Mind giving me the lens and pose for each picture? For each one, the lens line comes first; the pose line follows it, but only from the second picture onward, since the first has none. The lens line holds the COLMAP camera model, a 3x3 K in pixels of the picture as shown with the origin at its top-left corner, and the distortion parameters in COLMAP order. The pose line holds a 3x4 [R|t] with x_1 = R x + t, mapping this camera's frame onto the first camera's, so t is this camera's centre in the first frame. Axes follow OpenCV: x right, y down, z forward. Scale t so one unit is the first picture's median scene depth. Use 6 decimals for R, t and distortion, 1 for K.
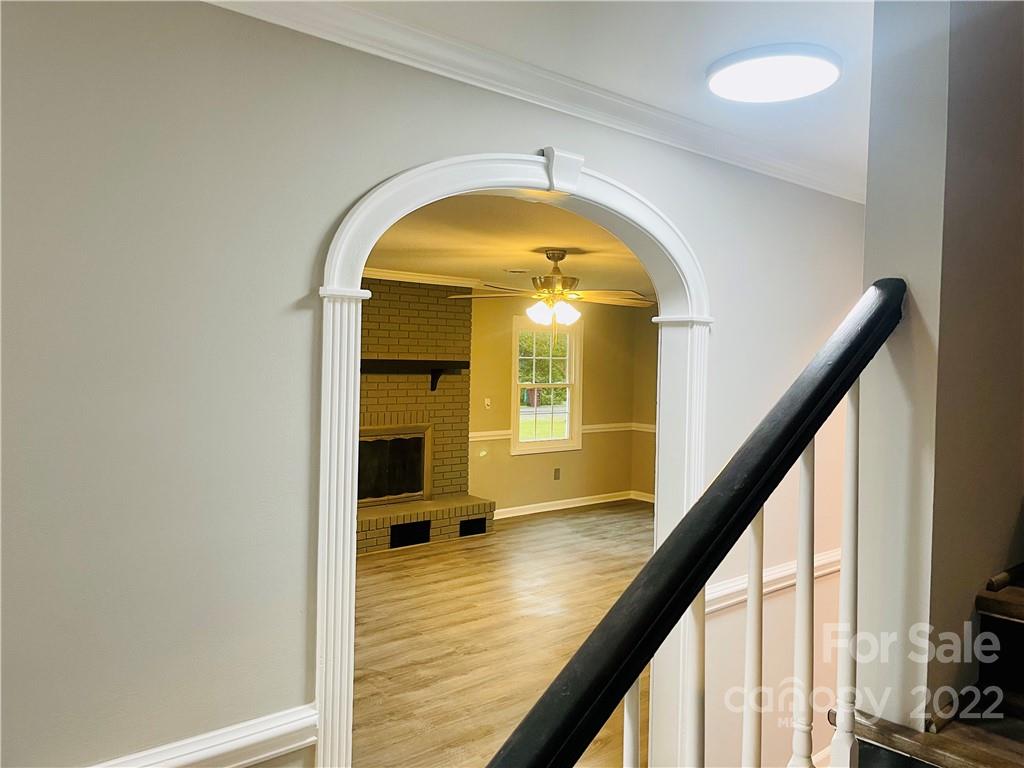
lens RADIAL K [[772.2, 0, 521.7], [0, 772.2, 381.3], [0, 0, 1]] dist [0.051421, -0.051888]
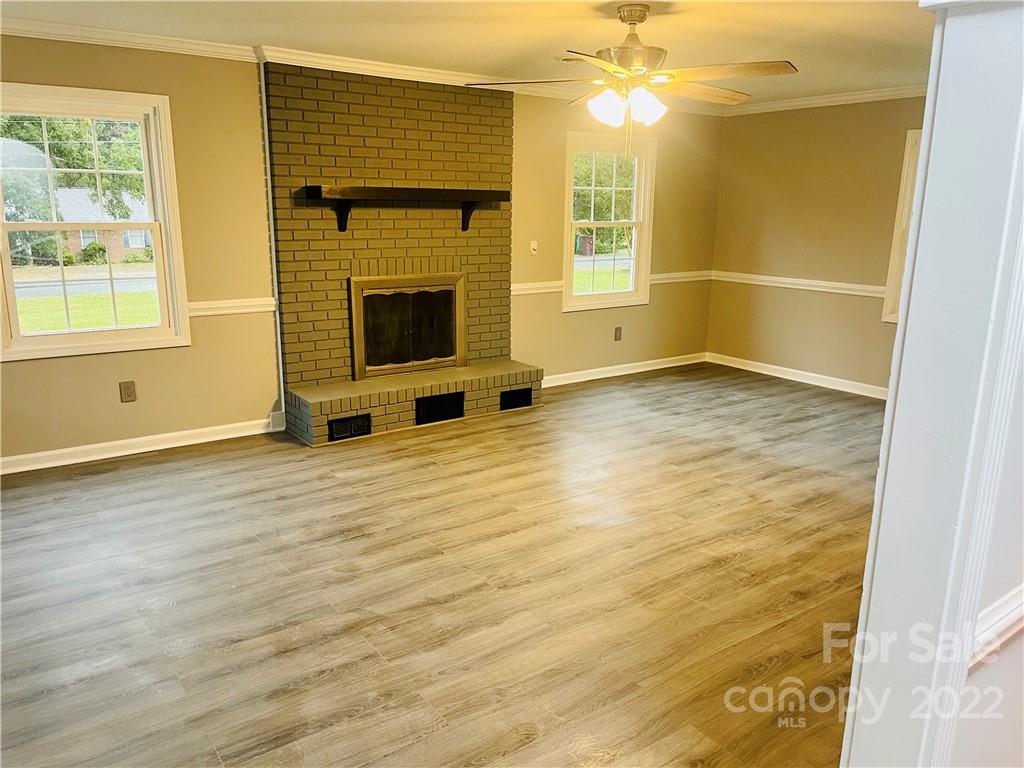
lens RADIAL K [[772.2, 0, 511.3], [0, 772.2, 388.6], [0, 0, 1]] dist [0.051421, -0.051888]
pose [[0.996850, 0.008455, -0.078856, -0.003764], [0.007483, 0.979837, 0.199657, 0.014068], [0.078954, -0.199618, 0.976688, 0.216129]]
